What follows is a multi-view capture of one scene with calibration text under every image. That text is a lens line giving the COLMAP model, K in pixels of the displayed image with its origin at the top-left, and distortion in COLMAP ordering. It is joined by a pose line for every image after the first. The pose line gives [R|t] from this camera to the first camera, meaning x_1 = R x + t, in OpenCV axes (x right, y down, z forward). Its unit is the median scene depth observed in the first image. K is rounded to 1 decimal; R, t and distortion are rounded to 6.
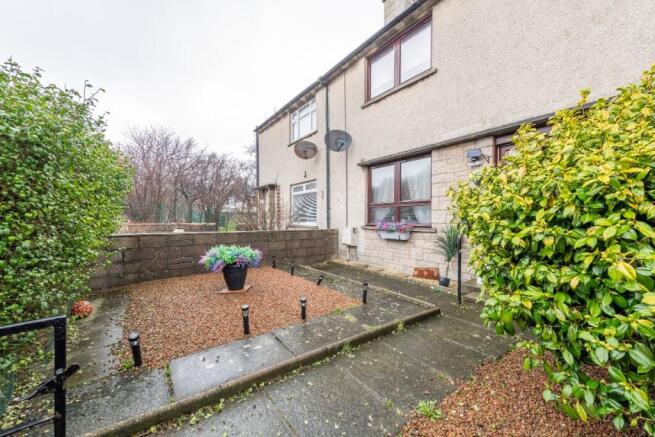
lens RADIAL K [[251.2, 0, 338.5], [0, 251.2, 220.6], [0, 0, 1]] dist [0.010990, -0.000949]
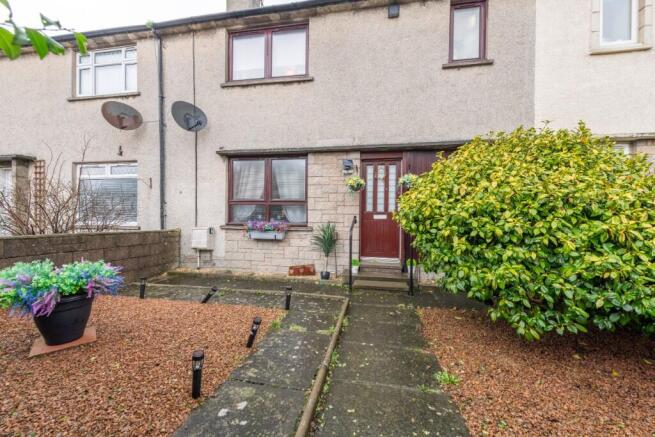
lens RADIAL K [[251.2, 0, 330.8], [0, 251.2, 221.4], [0, 0, 1]] dist [0.010990, -0.000949]
pose [[0.743952, 0.005899, 0.668207, -0.209211], [-0.007588, 0.999971, -0.000379, 0.005424], [-0.668190, -0.004789, 0.743975, 0.122827]]
